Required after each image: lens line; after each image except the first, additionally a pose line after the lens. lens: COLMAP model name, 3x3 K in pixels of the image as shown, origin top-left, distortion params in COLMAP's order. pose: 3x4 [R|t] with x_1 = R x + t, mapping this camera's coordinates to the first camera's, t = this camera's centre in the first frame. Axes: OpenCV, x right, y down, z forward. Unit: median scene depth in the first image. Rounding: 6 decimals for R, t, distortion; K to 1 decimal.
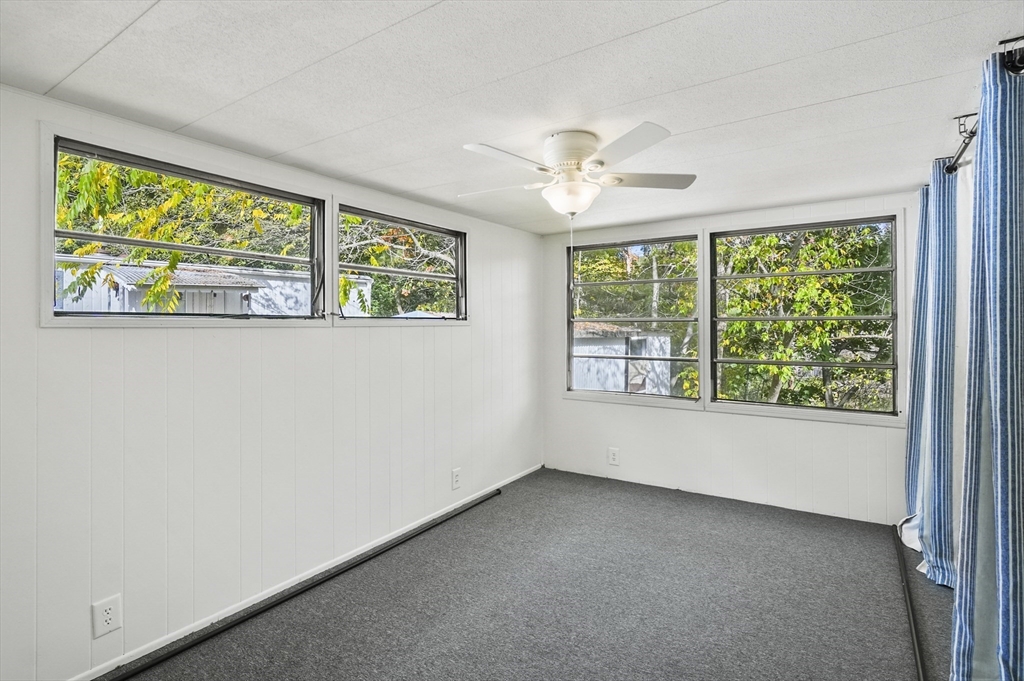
lens RADIAL K [[504.6, 0, 508.1], [0, 504.6, 330.5], [0, 0, 1]] dist [-0.000097, 0.001963]
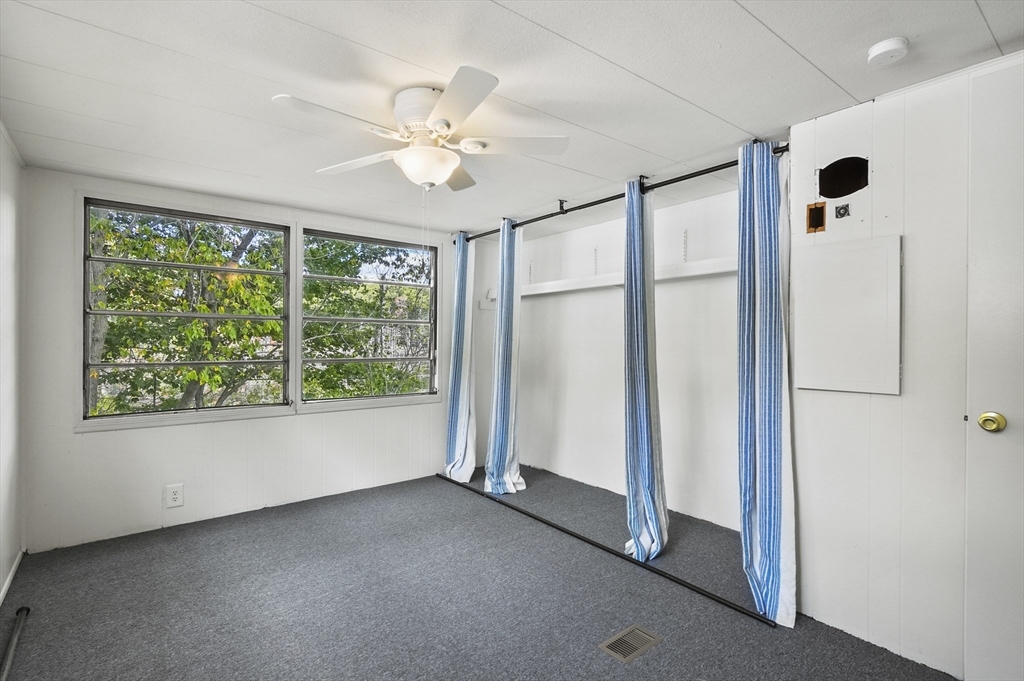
lens RADIAL K [[504.6, 0, 509.0], [0, 504.6, 344.1], [0, 0, 1]] dist [-0.000097, 0.001963]
pose [[0.309222, -0.004592, 0.950979, -0.502010], [0.005213, 0.999982, 0.003133, 0.037378], [-0.950976, 0.003988, 0.309240, 0.429725]]
